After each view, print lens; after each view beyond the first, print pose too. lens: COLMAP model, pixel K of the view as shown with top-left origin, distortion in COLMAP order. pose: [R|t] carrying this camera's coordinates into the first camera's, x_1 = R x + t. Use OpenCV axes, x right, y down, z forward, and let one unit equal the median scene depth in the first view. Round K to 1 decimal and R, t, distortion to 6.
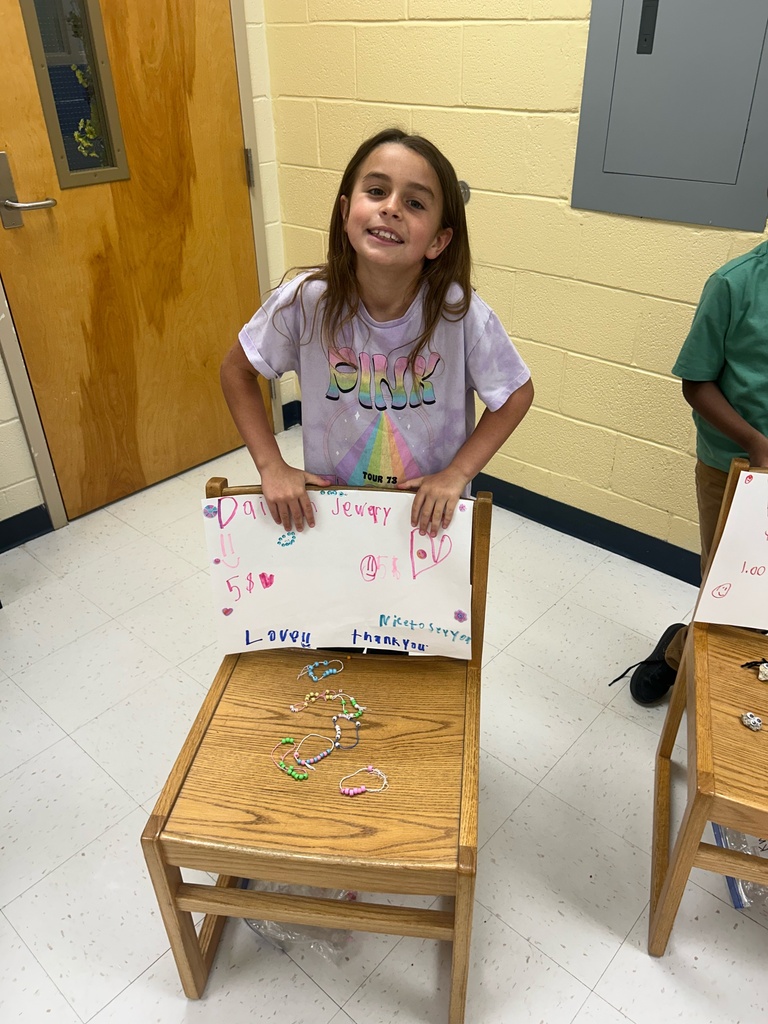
lens RADIAL K [[766.3, 0, 384.0], [0, 766.3, 513.2], [0, 0, 1]] dist [0.049374, -0.054977]
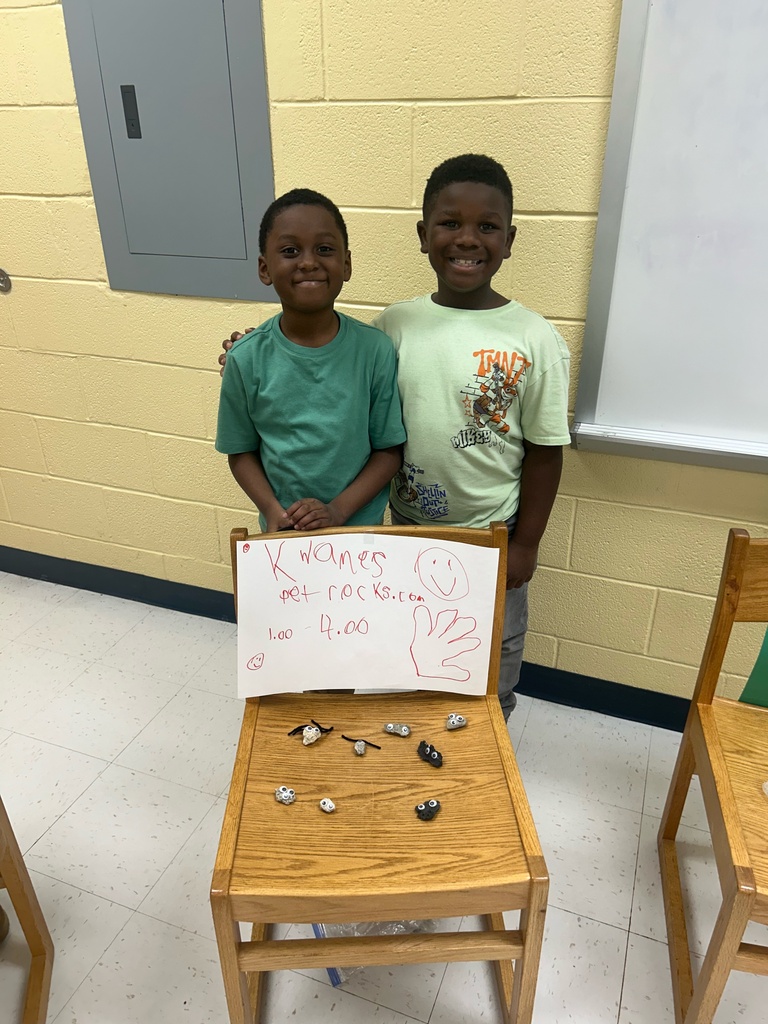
lens RADIAL K [[766.3, 0, 373.6], [0, 766.3, 516.9], [0, 0, 1]] dist [0.049374, -0.054977]
pose [[0.939895, -0.157708, 0.302863, 0.227310], [0.182291, 0.981733, -0.054507, -0.000089], [-0.288734, 0.106440, 0.951474, 0.007548]]
